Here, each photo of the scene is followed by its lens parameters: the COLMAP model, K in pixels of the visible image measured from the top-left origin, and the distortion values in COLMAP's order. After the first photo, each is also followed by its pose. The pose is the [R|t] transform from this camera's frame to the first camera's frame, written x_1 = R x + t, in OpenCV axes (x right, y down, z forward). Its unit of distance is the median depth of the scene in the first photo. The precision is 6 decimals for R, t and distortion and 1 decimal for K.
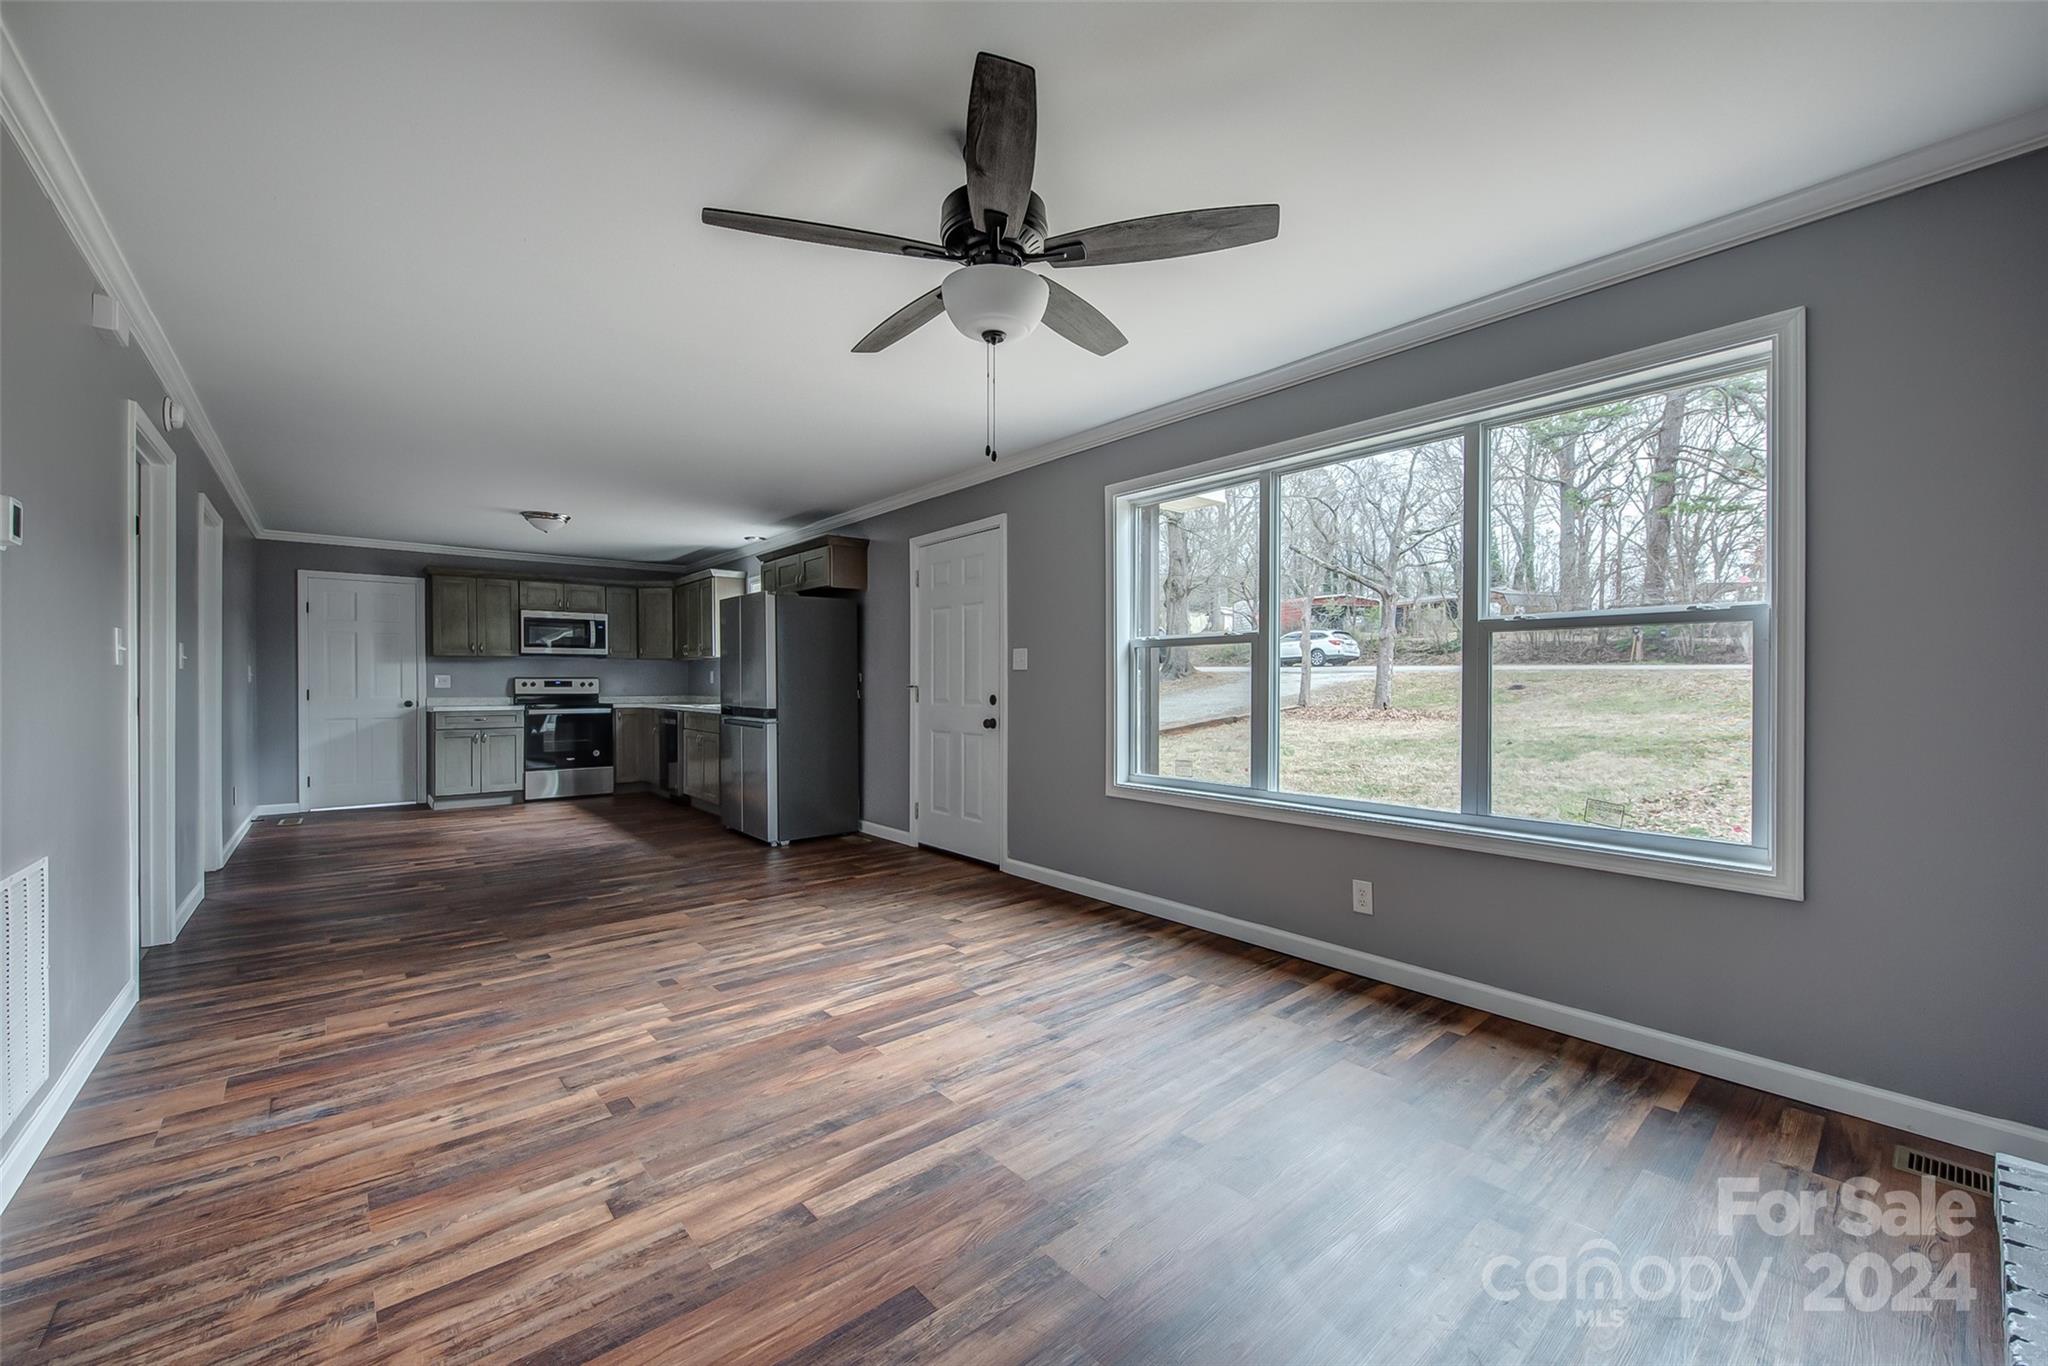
lens RADIAL K [[813.9, 0, 1024.0], [0, 813.9, 683.0], [0, 0, 1]] dist [0.002598, -0.002372]
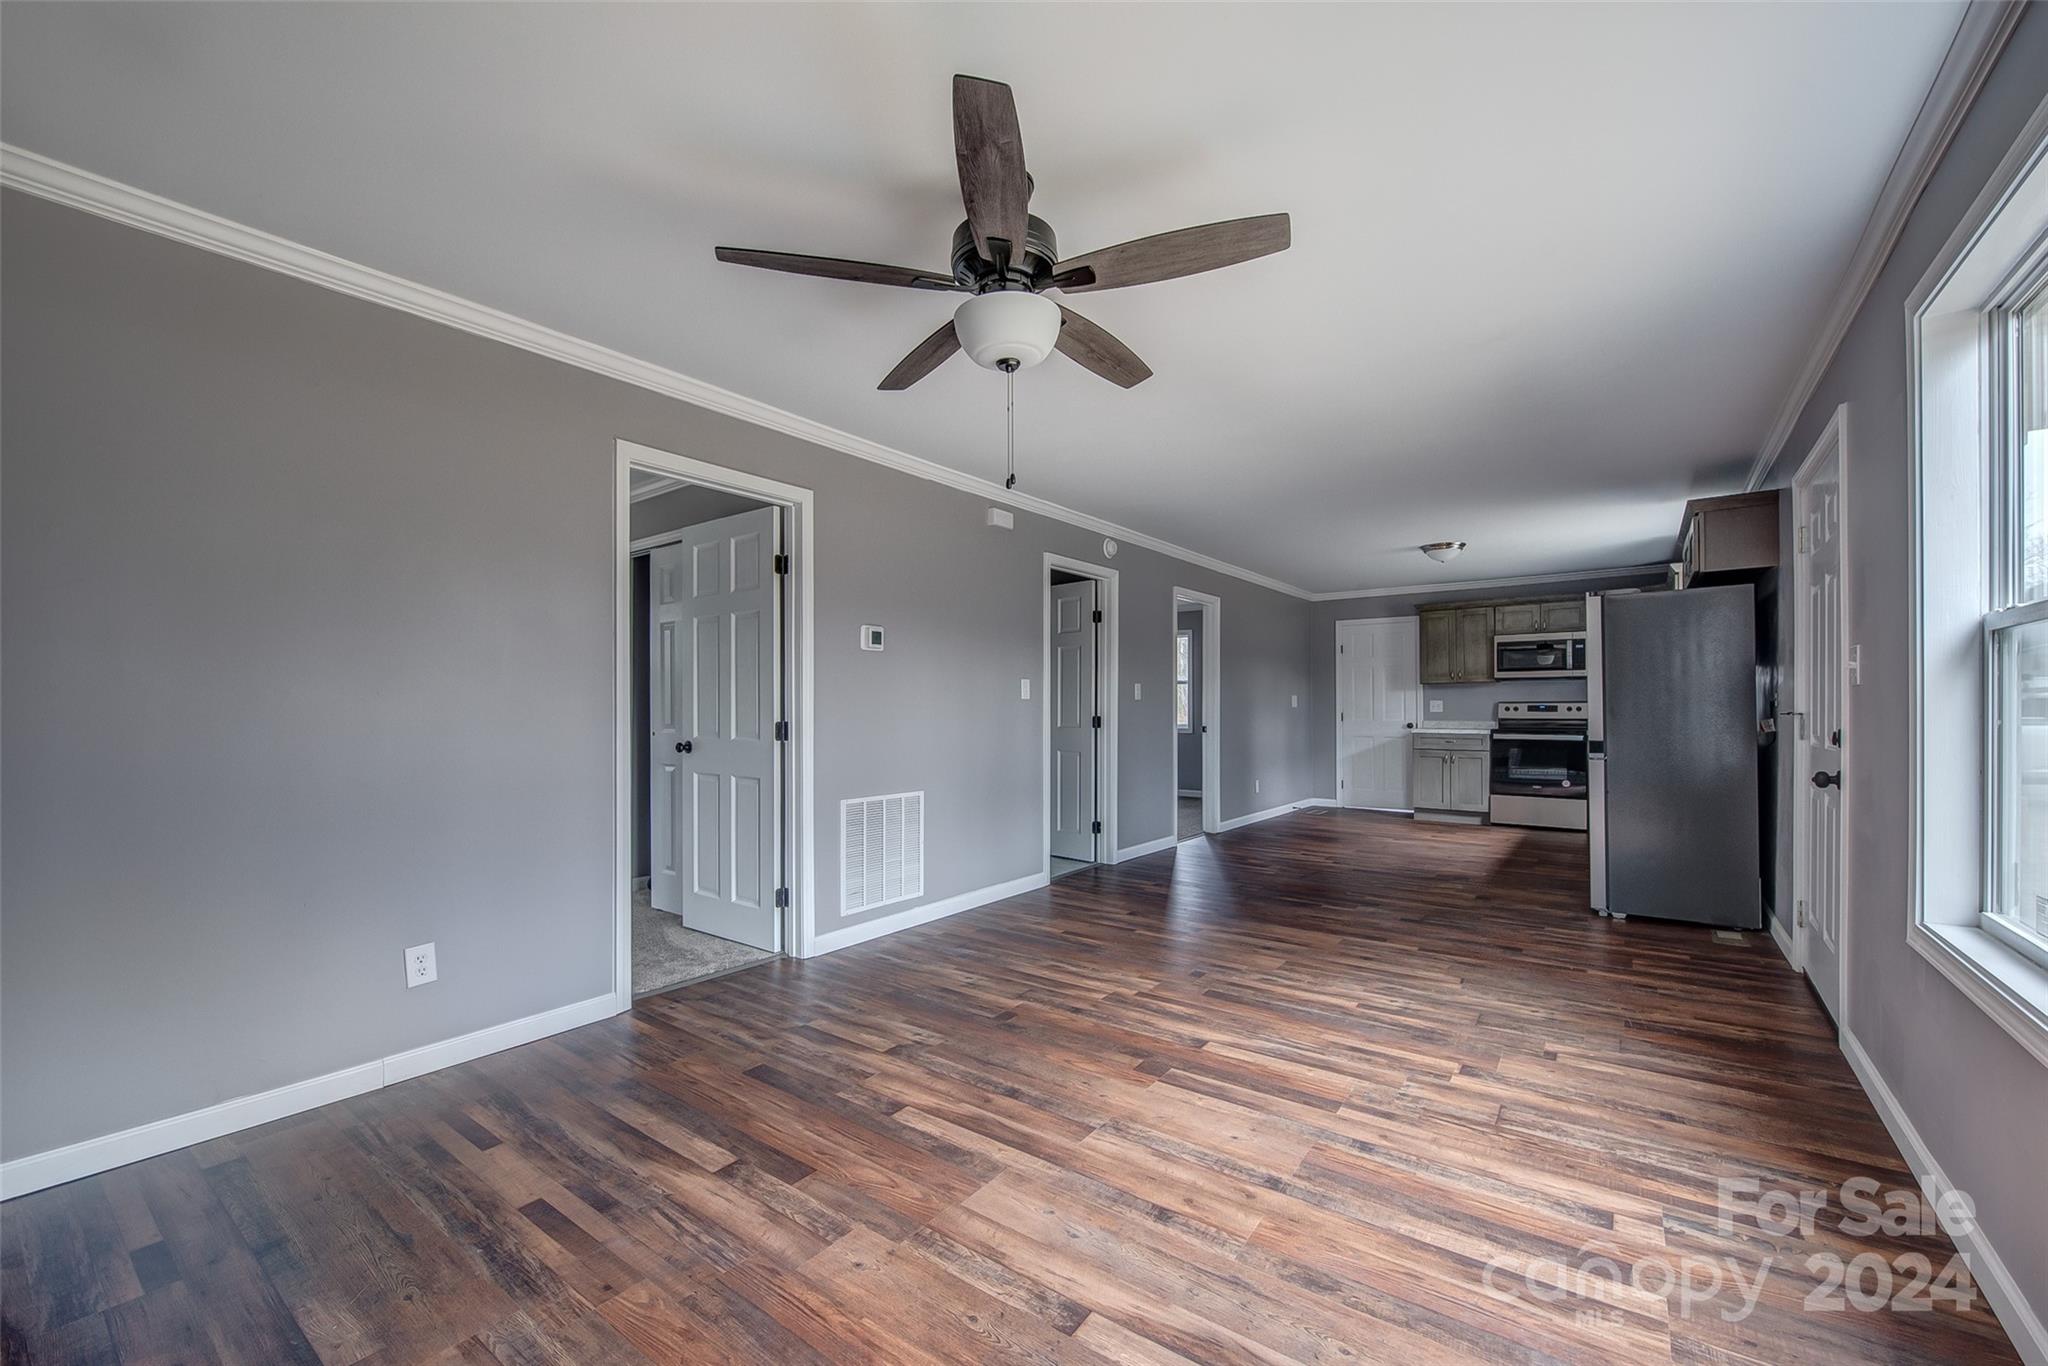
lens RADIAL K [[813.9, 0, 1024.0], [0, 813.9, 683.0], [0, 0, 1]] dist [0.002598, -0.002372]
pose [[0.223314, -0.029016, -0.974315, 0.543683], [0.000029, 0.999557, -0.029761, -0.000803], [0.974747, 0.006617, 0.223216, 0.452563]]
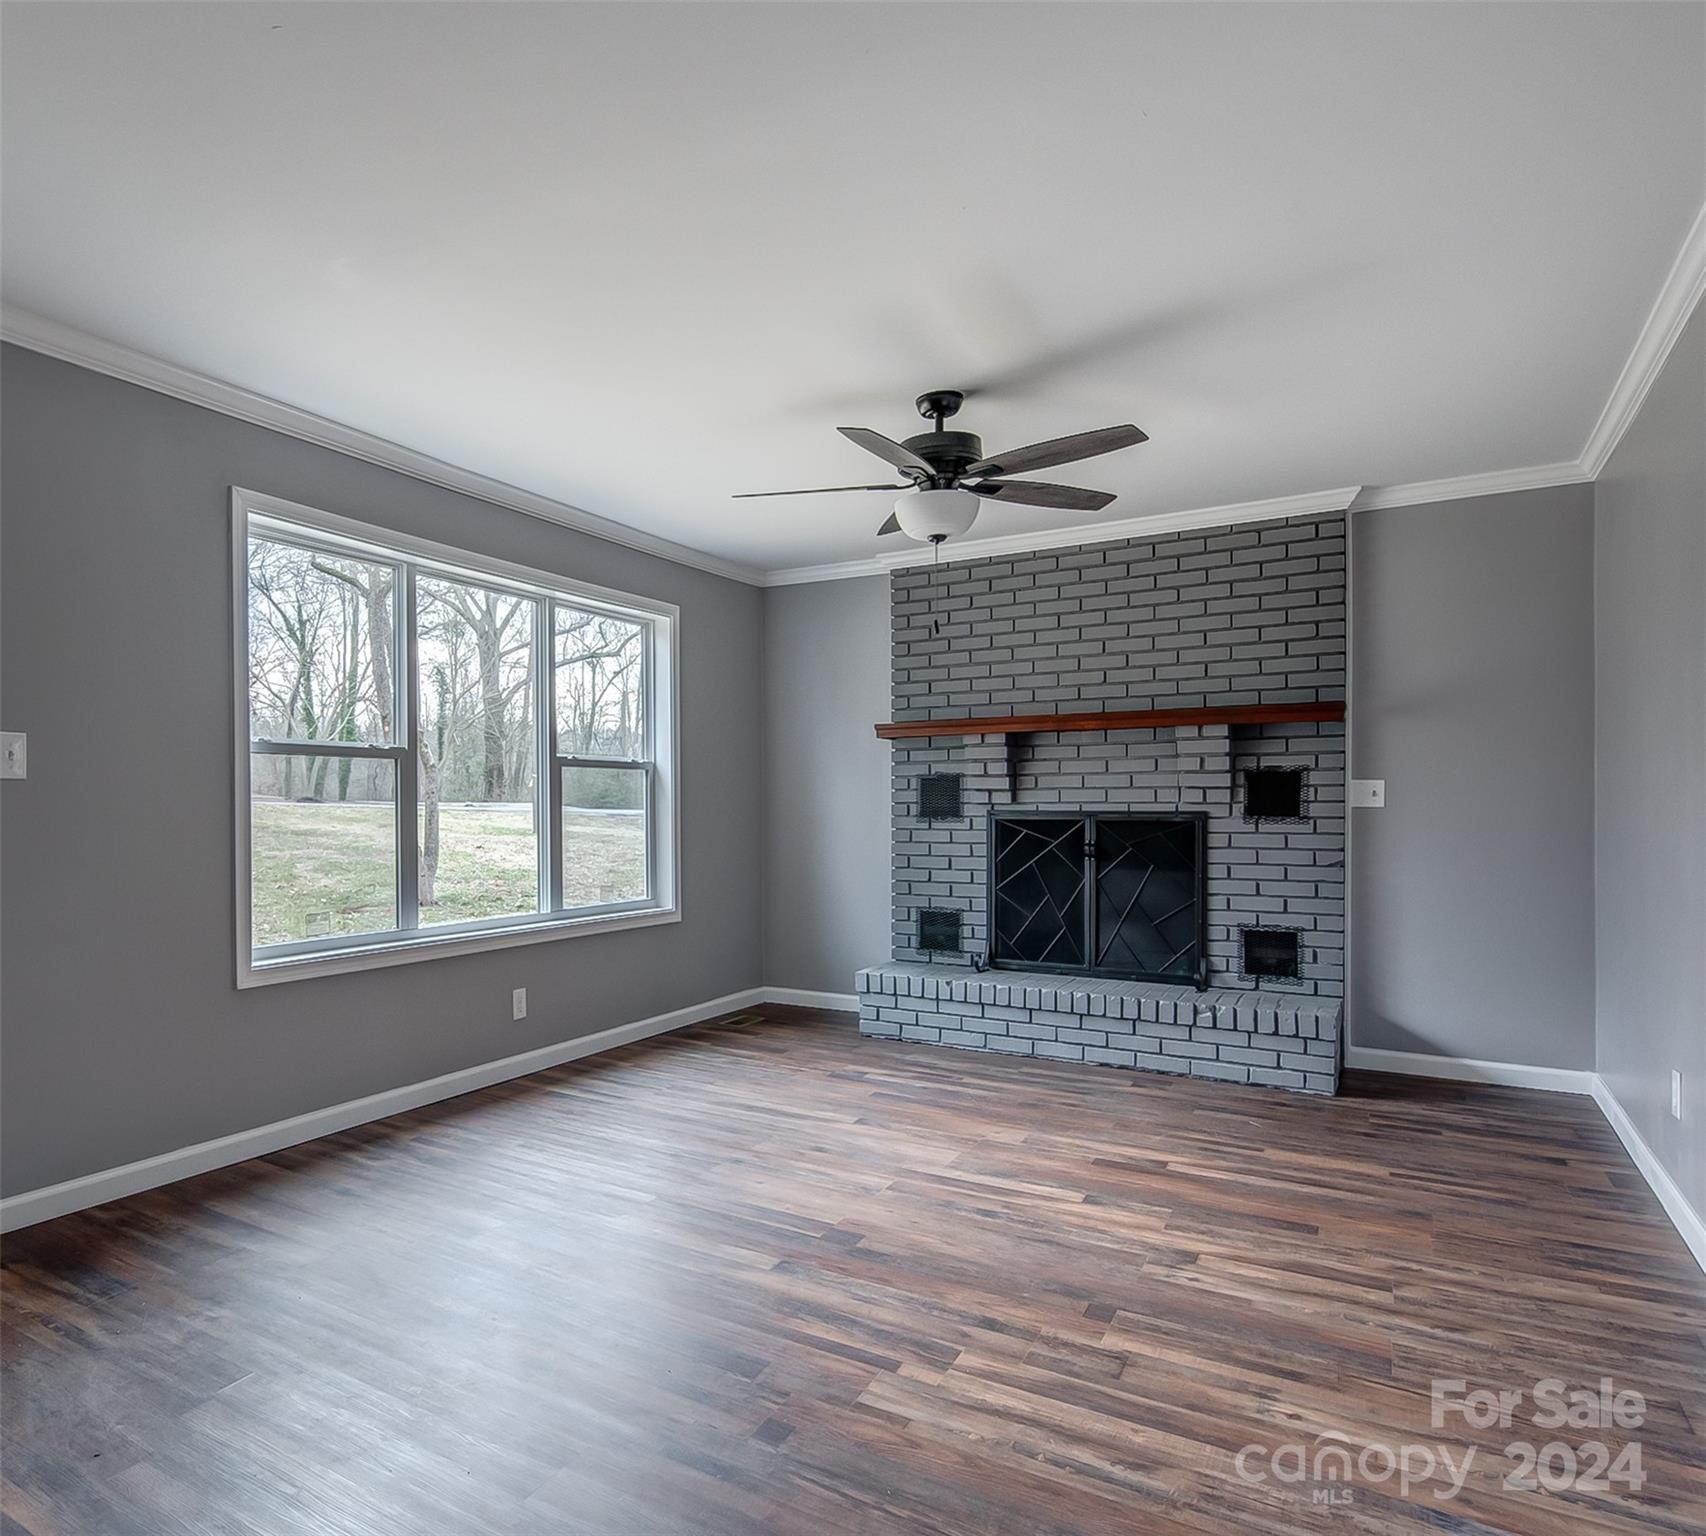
lens RADIAL K [[1097.5, 0, 610.0], [0, 1097.5, 810.2], [0, 0, 1]] dist [-0.004298, -0.002603]
pose [[-0.241884, -0.001387, 0.970304, -0.913267], [0.004462, 0.999987, 0.002542, 0.002577], [-0.970295, 0.004944, -0.241875, 1.099265]]
